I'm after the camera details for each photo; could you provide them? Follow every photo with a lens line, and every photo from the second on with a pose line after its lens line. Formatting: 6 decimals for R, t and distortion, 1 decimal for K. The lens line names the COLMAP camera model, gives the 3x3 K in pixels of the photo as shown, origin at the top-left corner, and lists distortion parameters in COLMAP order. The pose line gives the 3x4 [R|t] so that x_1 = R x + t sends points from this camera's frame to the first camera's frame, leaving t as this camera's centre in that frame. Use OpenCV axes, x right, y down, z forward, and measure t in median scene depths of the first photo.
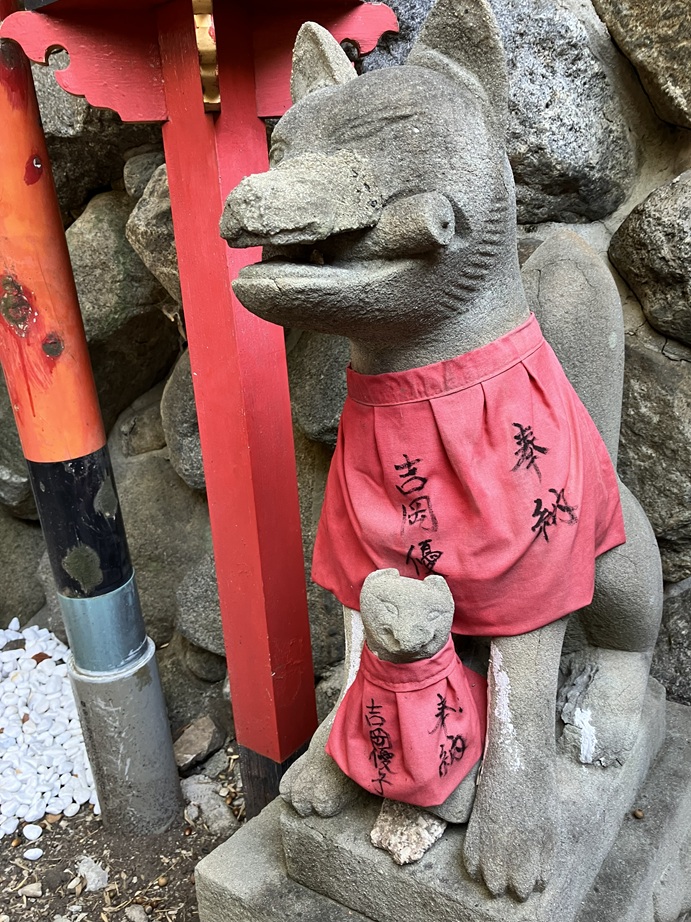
lens RADIAL K [[760.8, 0, 342.2], [0, 760.8, 458.5], [0, 0, 1]] dist [0.026789, -0.016450]
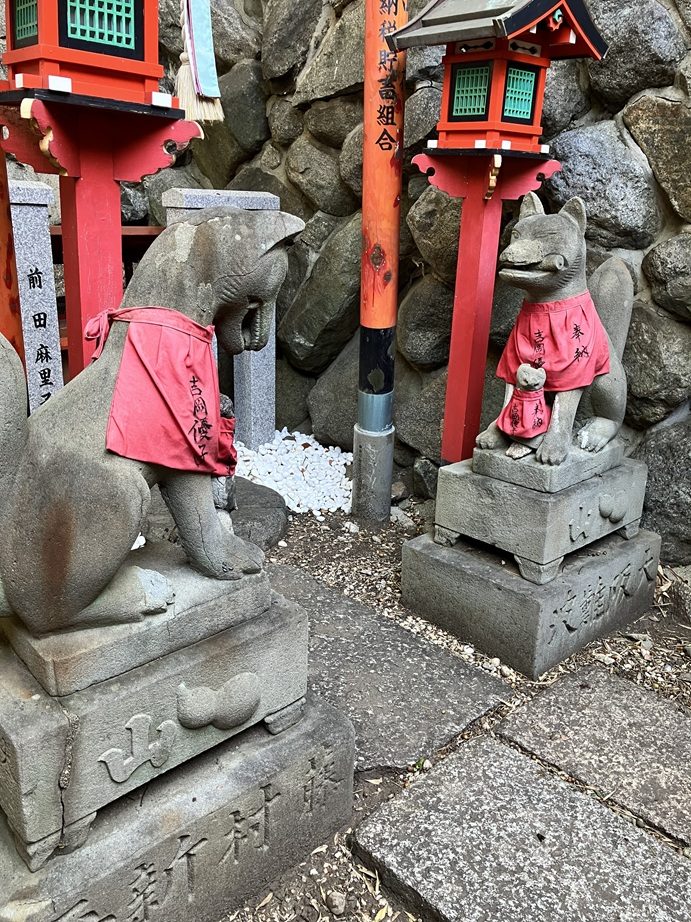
lens RADIAL K [[760.8, 0, 348.3], [0, 760.8, 463.9], [0, 0, 1]] dist [0.026789, -0.016450]
pose [[0.980375, 0.153261, -0.124001, -0.204781], [-0.141430, 0.984964, 0.099217, 0.326134], [0.137342, -0.079733, 0.987309, -2.193524]]
